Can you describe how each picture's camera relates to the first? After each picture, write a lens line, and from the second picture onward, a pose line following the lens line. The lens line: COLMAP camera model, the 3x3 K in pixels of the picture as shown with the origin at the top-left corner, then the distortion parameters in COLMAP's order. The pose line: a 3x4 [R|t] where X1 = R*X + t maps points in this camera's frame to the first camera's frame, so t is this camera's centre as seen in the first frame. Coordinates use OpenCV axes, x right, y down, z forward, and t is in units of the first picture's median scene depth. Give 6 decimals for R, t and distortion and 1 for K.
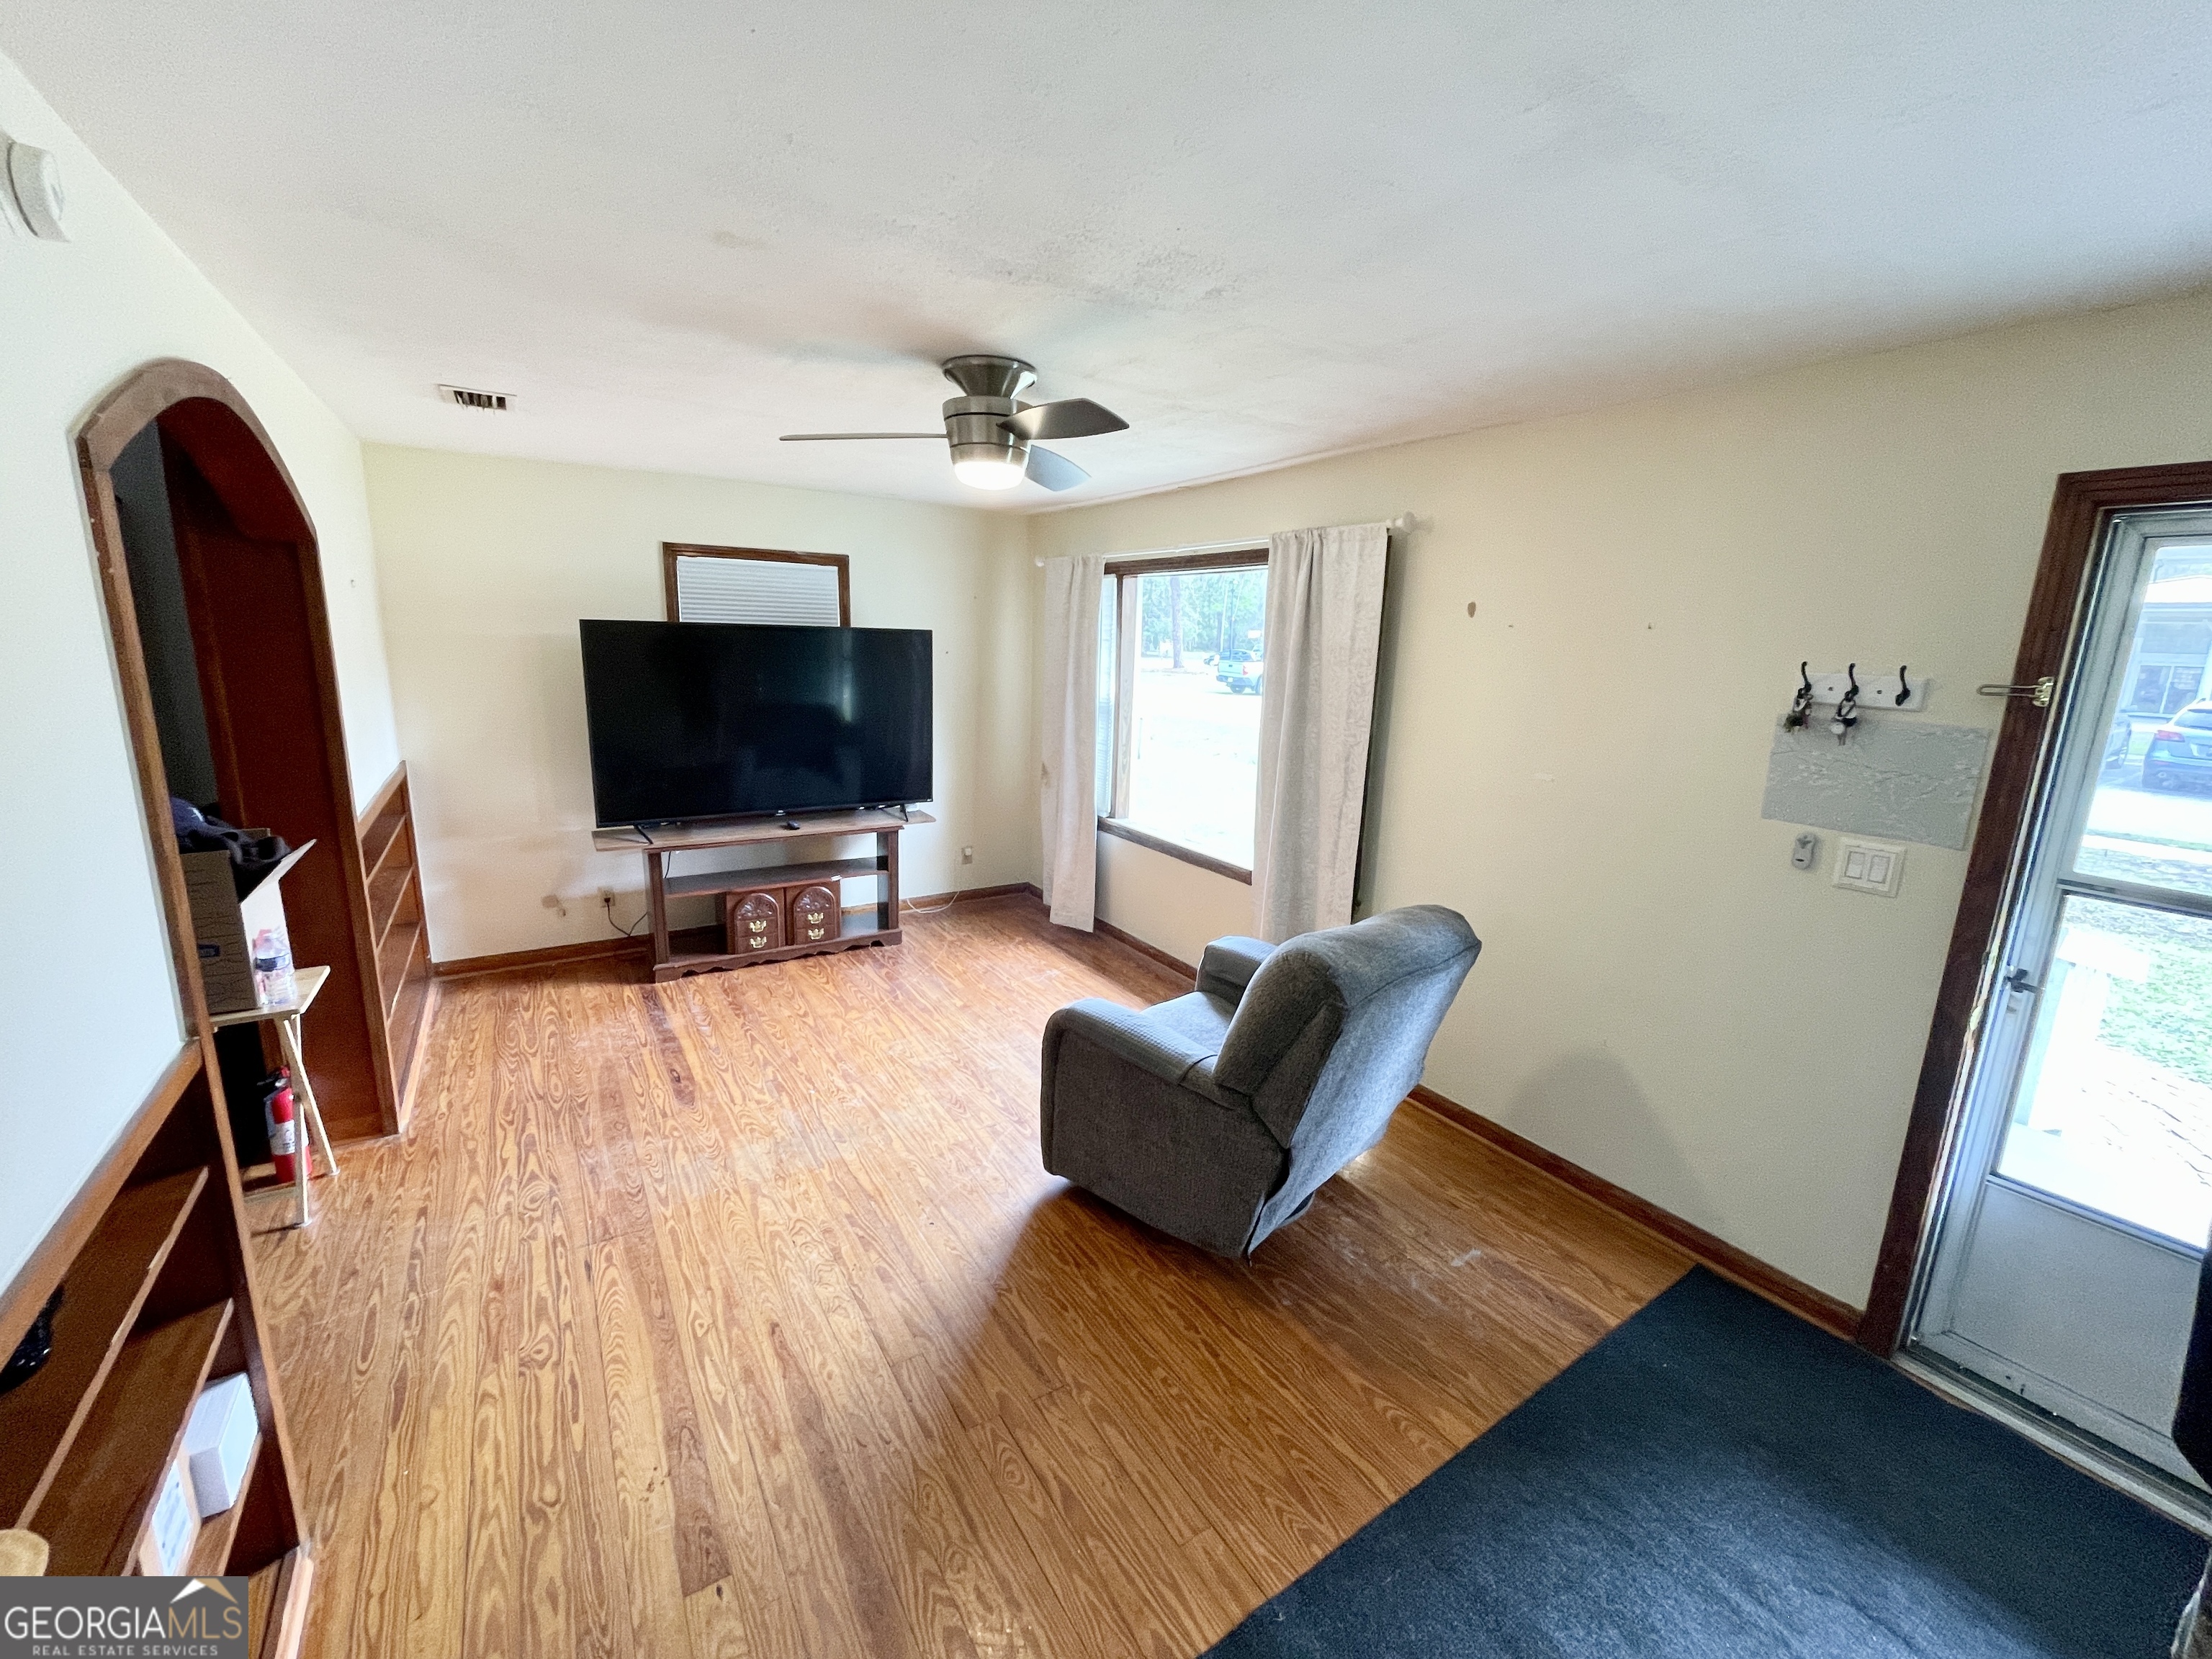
lens RADIAL K [[896.3, 0, 1103.0], [0, 896.3, 821.7], [0, 0, 1]] dist [-0.007489, 0.000129]
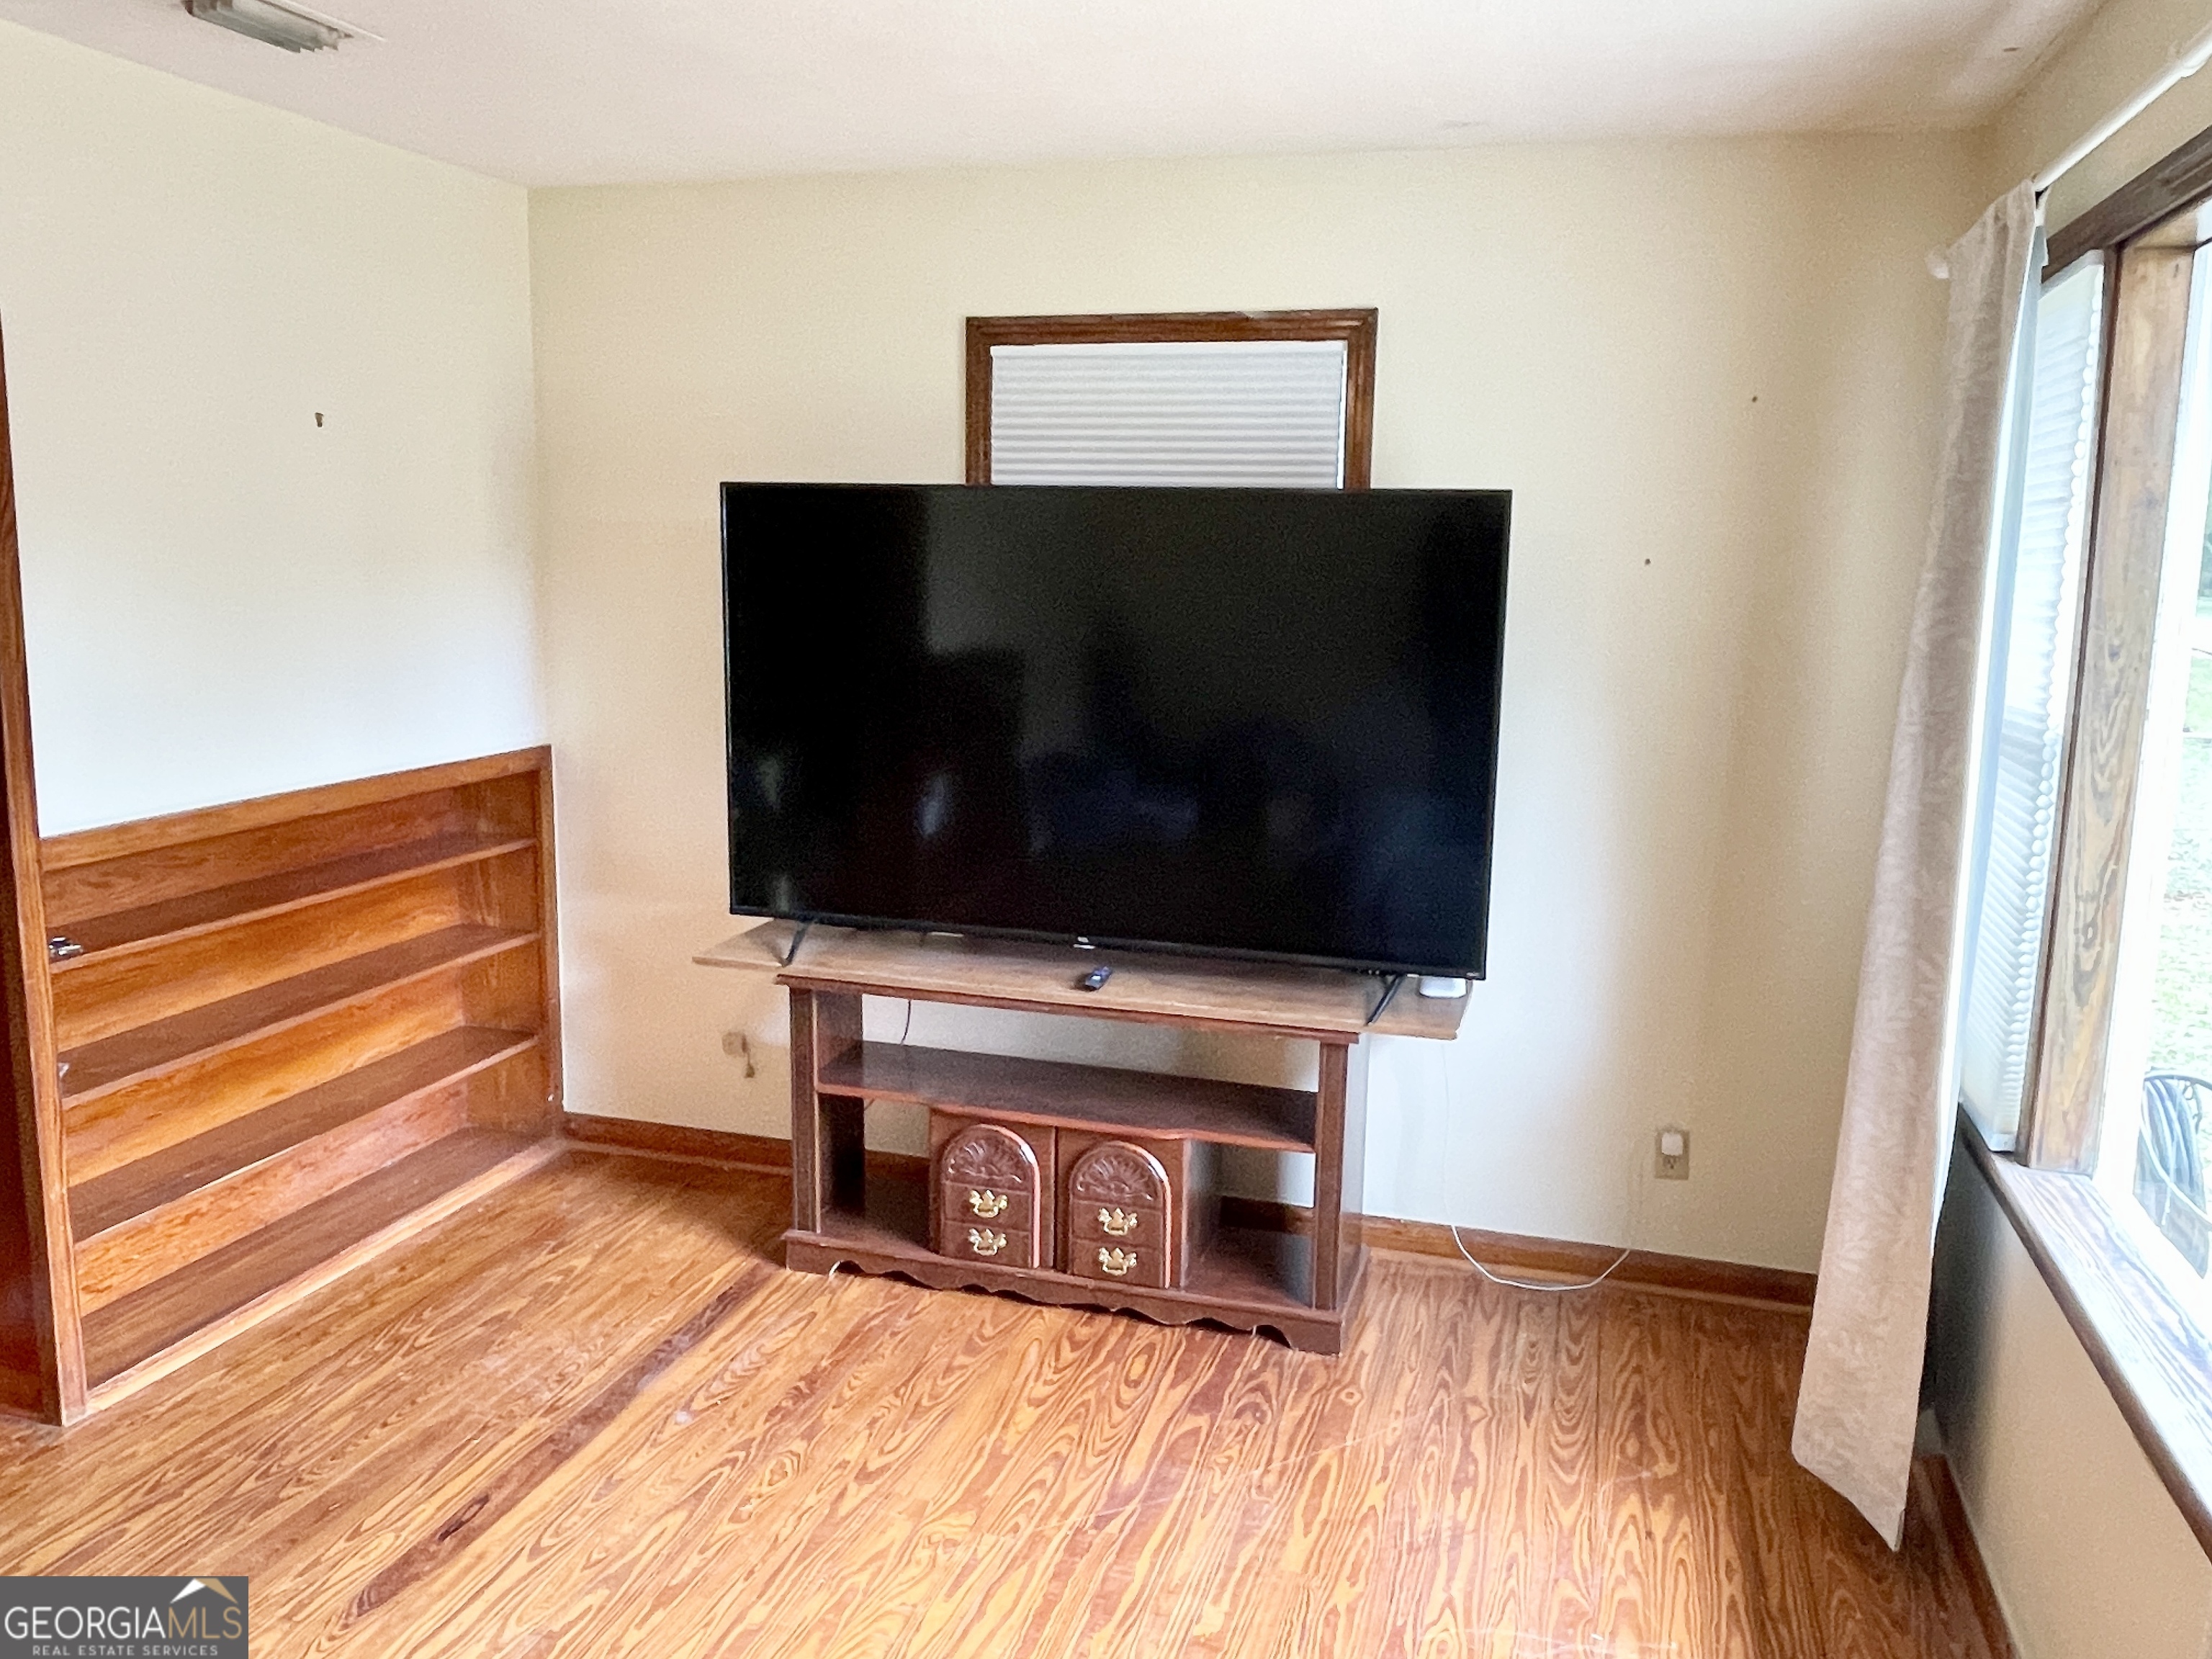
lens RADIAL K [[1691.1, 0, 1106.3], [0, 1691.1, 798.1], [0, 0, 1]] dist [0.069403, -0.154905]
pose [[0.653902, 0.096739, -0.750369, 0.226265], [-0.154405, 0.987982, -0.007183, -0.072869], [0.740656, 0.120558, 0.660980, 0.496416]]
